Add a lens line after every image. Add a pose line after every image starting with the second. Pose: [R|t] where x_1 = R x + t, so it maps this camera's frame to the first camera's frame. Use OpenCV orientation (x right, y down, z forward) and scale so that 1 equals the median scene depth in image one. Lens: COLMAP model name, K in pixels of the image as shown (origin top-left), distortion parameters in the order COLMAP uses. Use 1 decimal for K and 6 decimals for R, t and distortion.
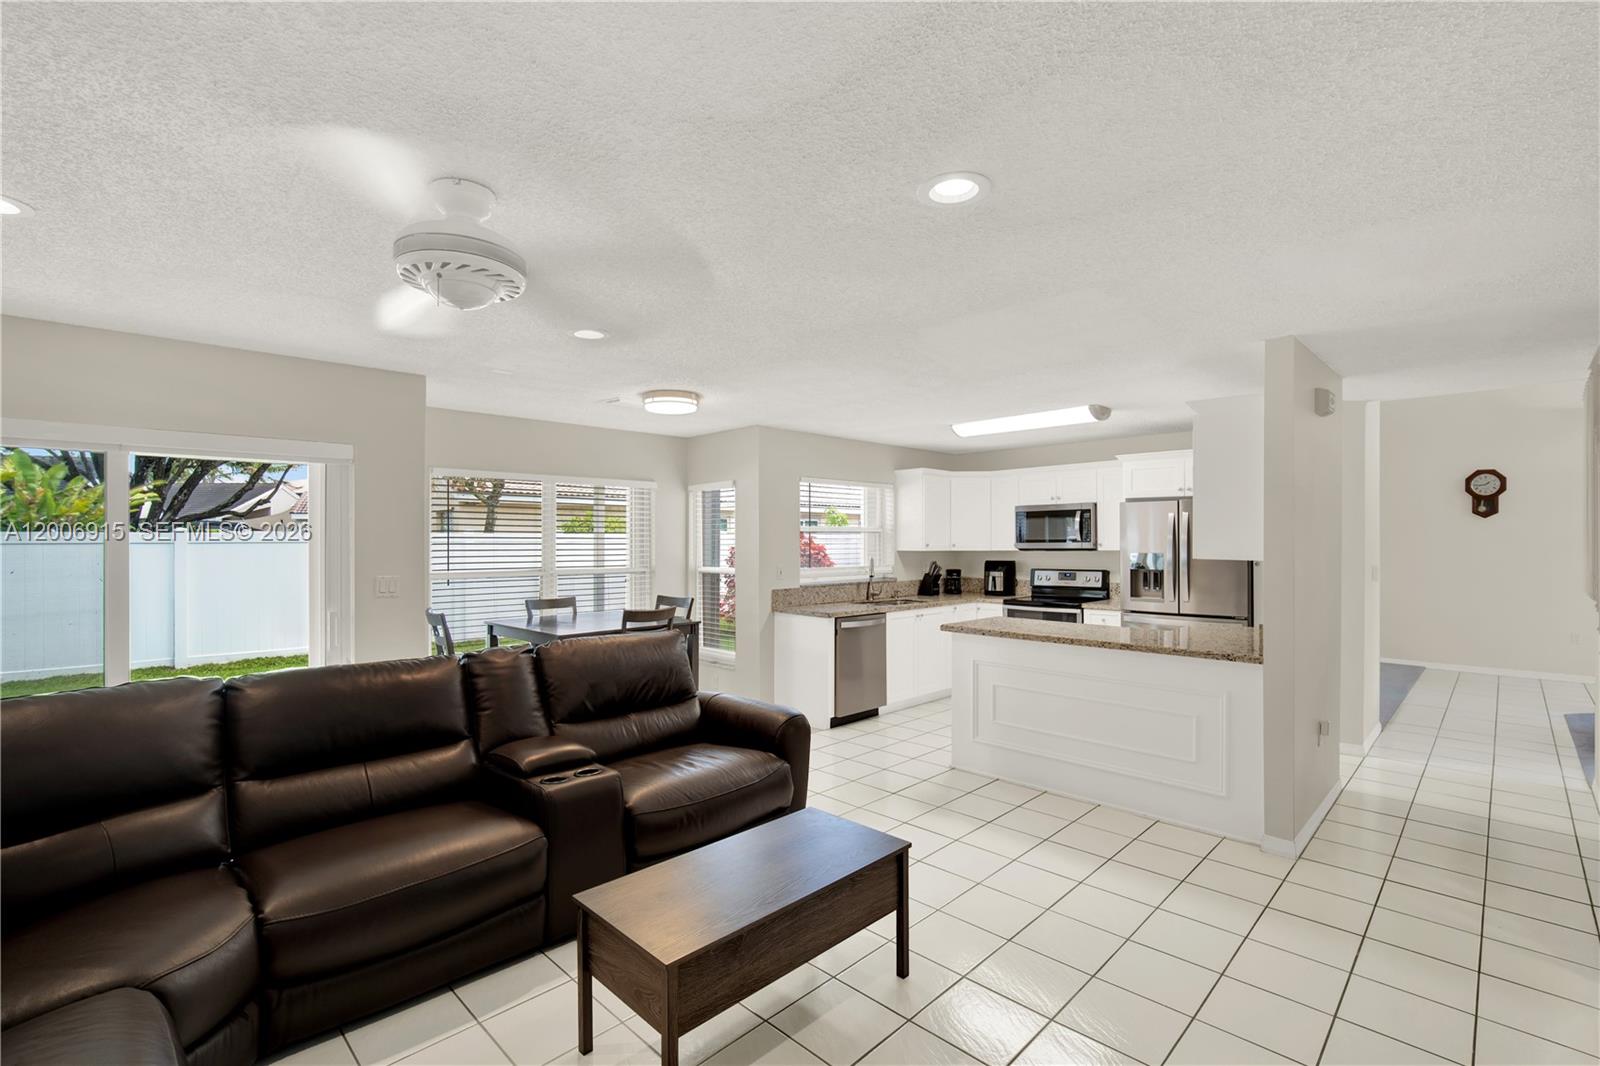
lens RADIAL K [[720.6, 0, 799.4], [0, 720.6, 549.8], [0, 0, 1]] dist [-0.002944, 0.000309]
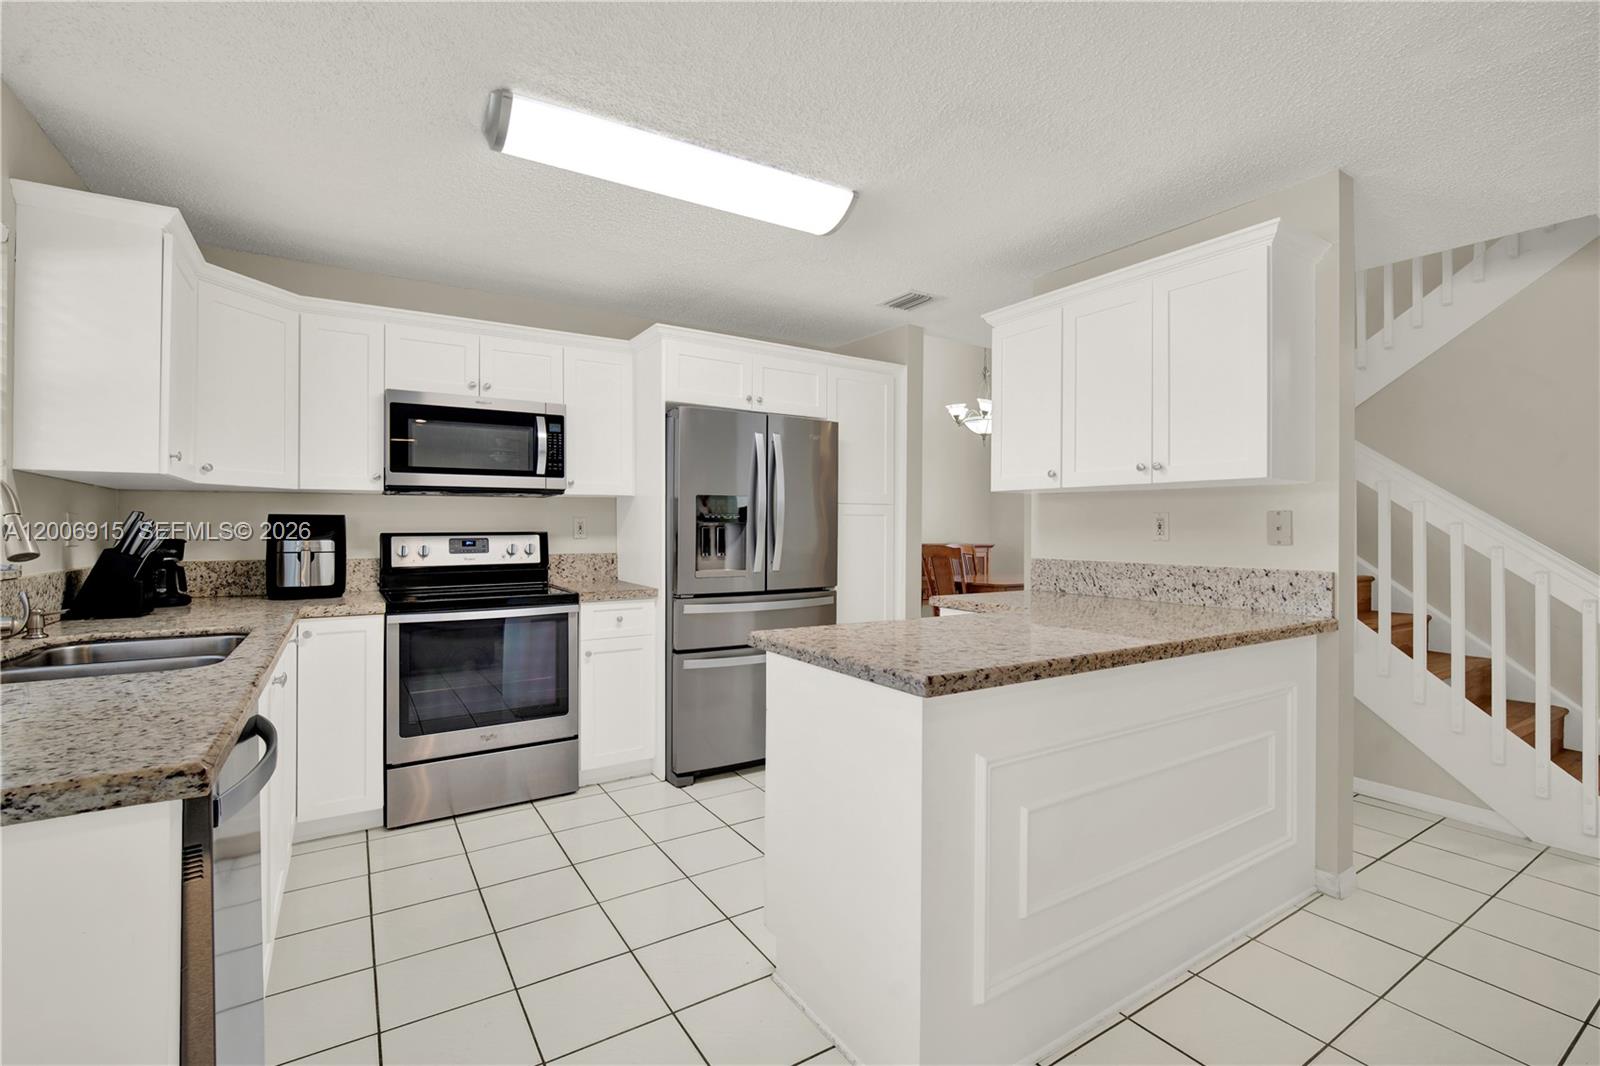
lens RADIAL K [[707.7, 0, 797.0], [0, 707.7, 529.9], [0, 0, 1]] dist [-0.010780, -0.000029]
pose [[0.216919, 0.002959, 0.976185, -0.067909], [0.009044, 0.999946, -0.005040, 0.030359], [-0.976148, 0.009922, 0.216881, 0.676790]]
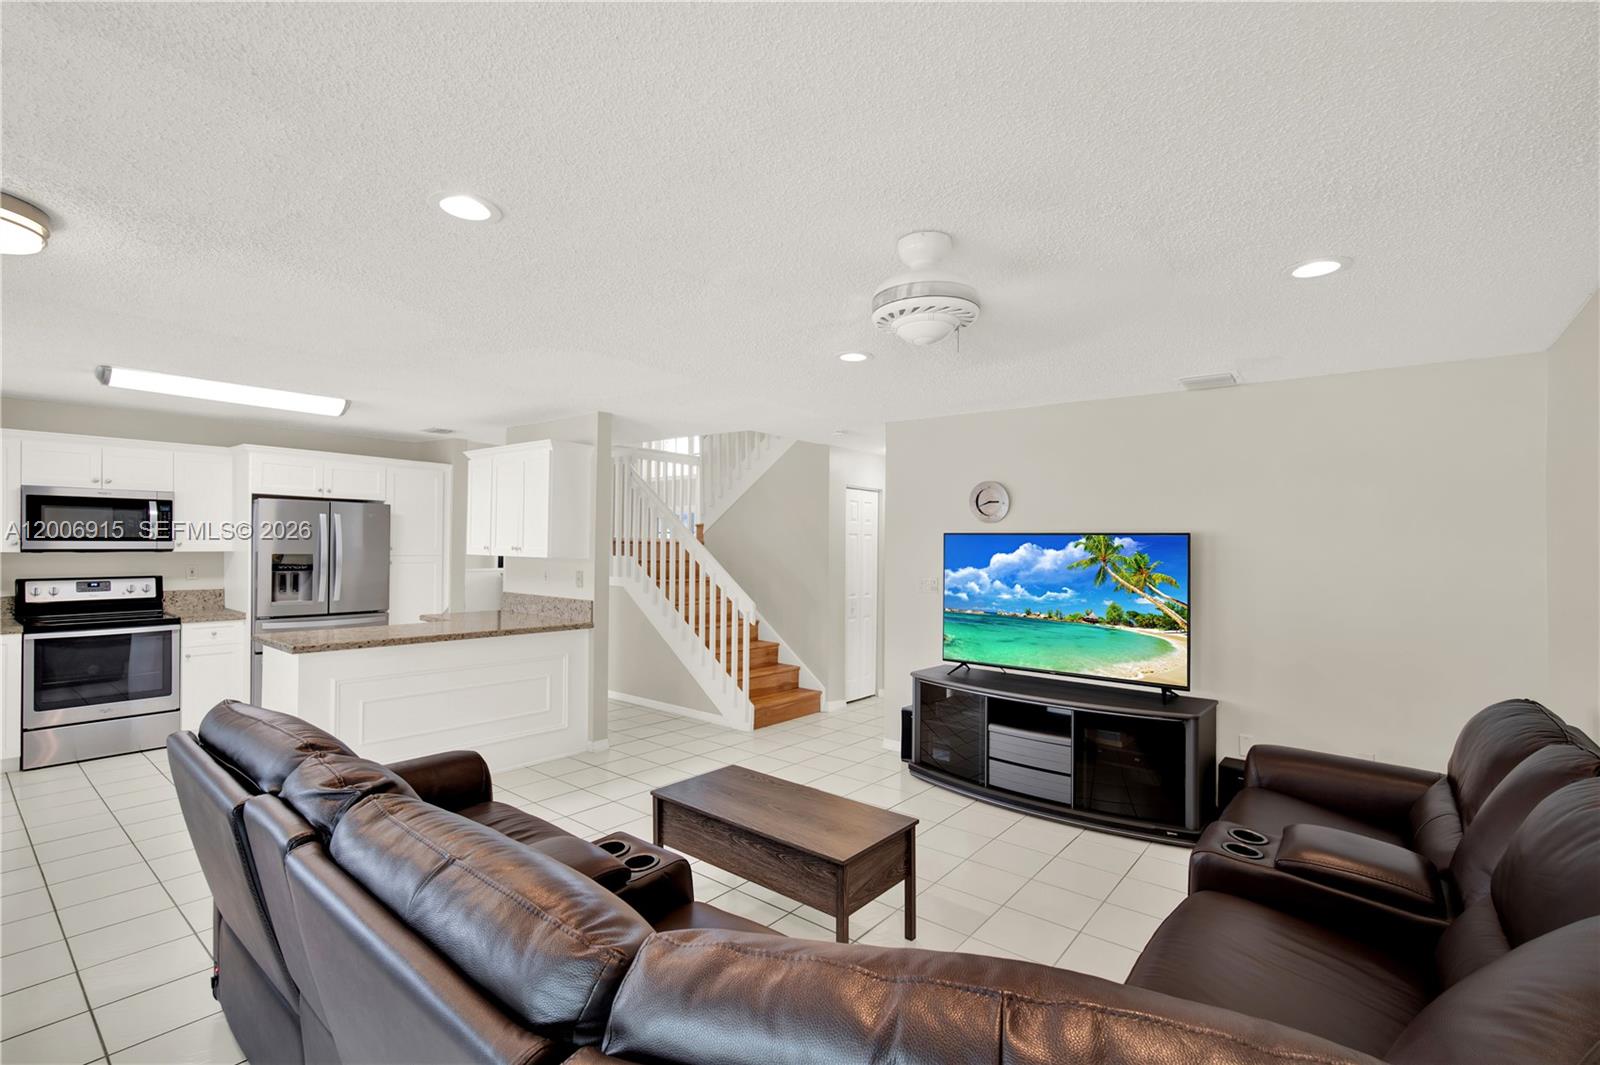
lens RADIAL K [[720.6, 0, 799.4], [0, 720.6, 549.3], [0, 0, 1]] dist [-0.002944, 0.000309]
pose [[-0.100415, -0.002873, 0.994941, -0.447113], [-0.000049, 0.999996, 0.002882, -0.004170], [-0.994946, 0.000240, -0.100415, 0.356658]]
